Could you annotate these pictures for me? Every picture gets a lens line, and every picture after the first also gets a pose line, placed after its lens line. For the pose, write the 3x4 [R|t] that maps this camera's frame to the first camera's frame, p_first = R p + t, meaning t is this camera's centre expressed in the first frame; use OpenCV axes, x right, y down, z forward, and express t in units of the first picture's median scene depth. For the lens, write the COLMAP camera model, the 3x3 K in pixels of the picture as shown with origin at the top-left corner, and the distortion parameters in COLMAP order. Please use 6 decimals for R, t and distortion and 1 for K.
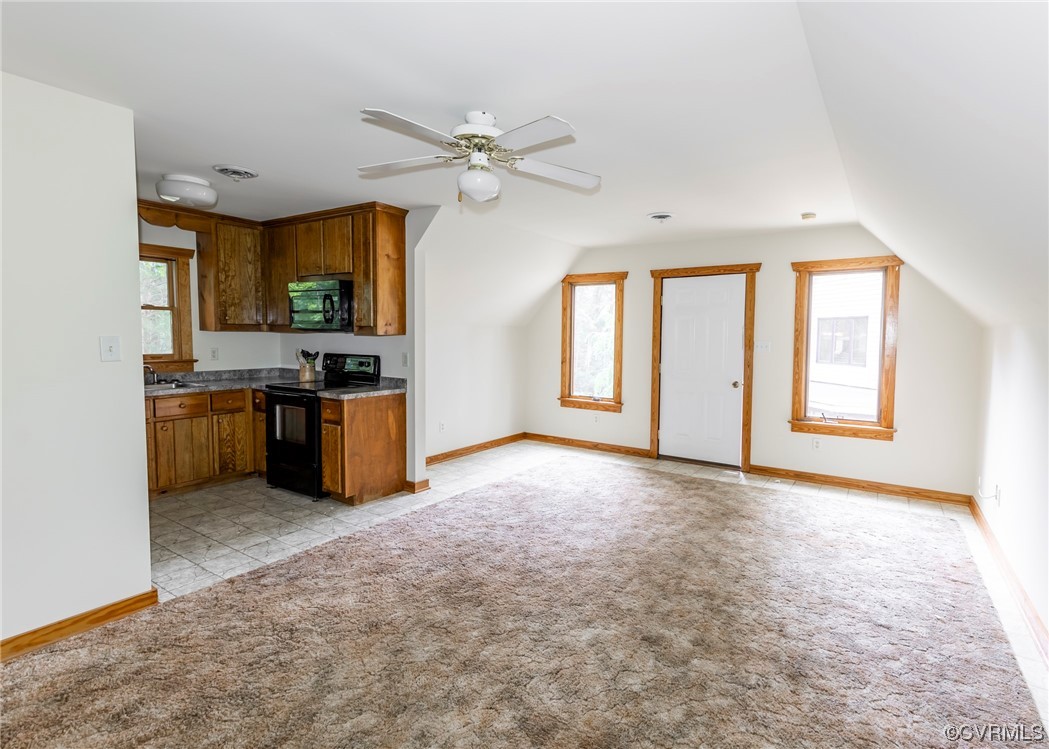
lens RADIAL K [[513.4, 0, 564.7], [0, 513.4, 364.7], [0, 0, 1]] dist [0.006934, -0.001328]
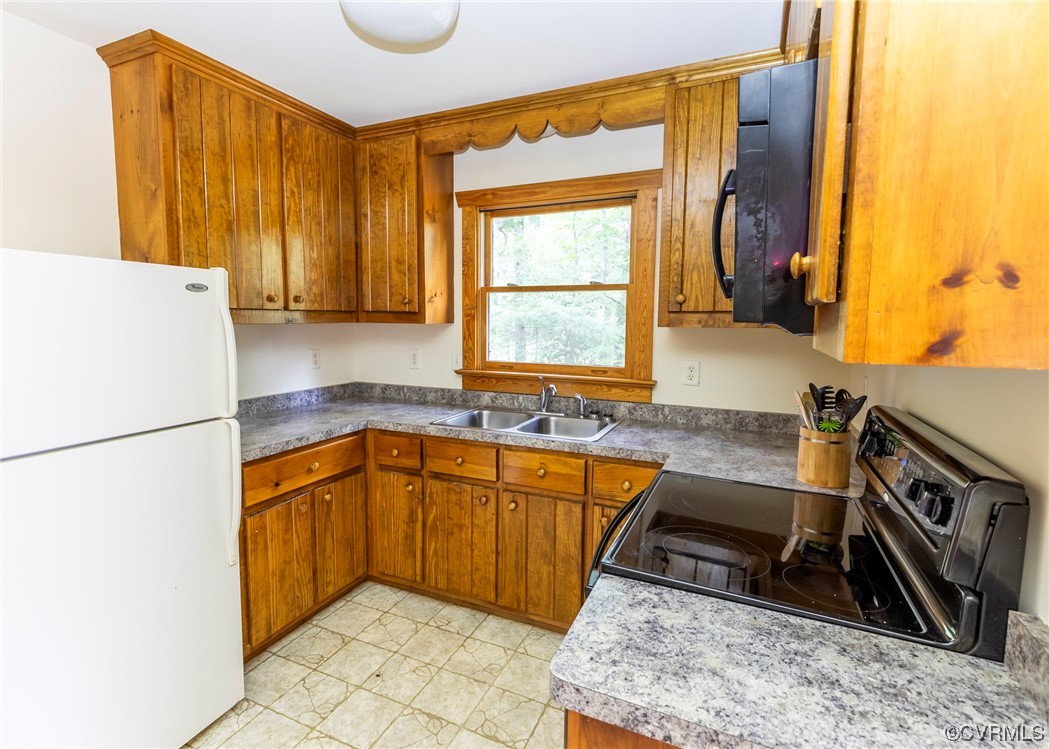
lens RADIAL K [[513.4, 0, 513.9], [0, 513.4, 368.1], [0, 0, 1]] dist [0.006934, -0.001328]
pose [[0.106684, 0.082266, -0.990884, -0.223158], [-0.067323, 0.994882, 0.075350, -0.055569], [0.992011, 0.058670, 0.111676, 0.832258]]
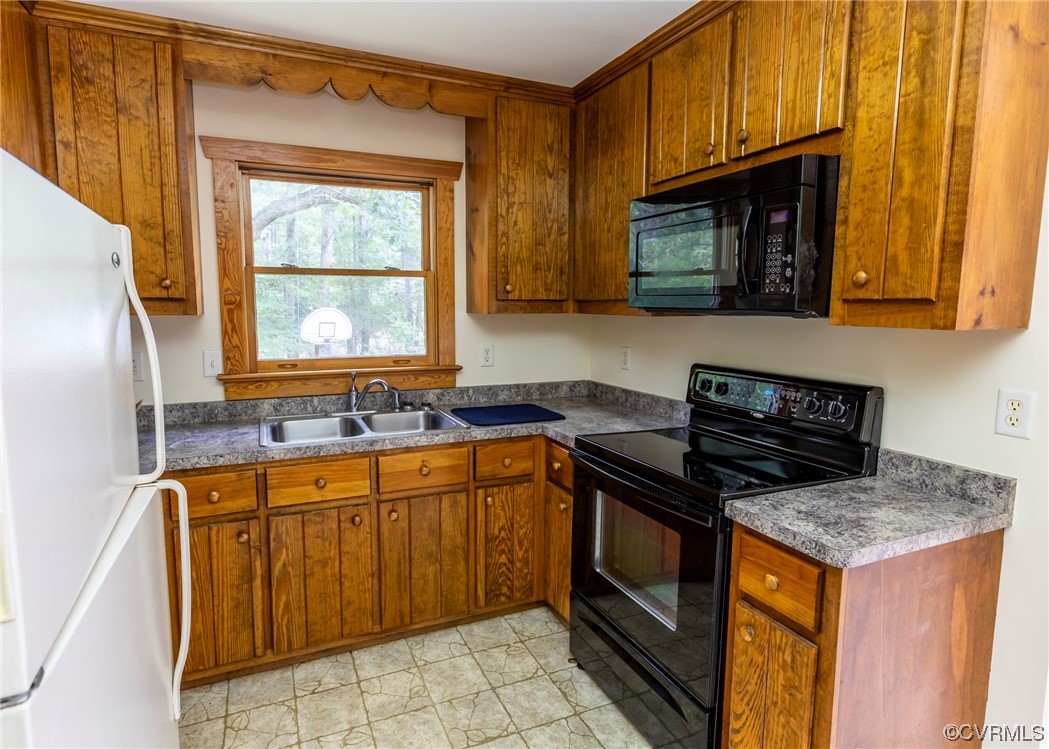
lens RADIAL K [[552.1, 0, 483.1], [0, 552.1, 368.8], [0, 0, 1]] dist [-0.002929, 0.002014]
pose [[0.803145, 0.057167, -0.593035, -0.360438], [-0.027461, 0.997880, 0.059003, -0.044134], [0.595151, -0.031103, 0.803012, 0.564848]]
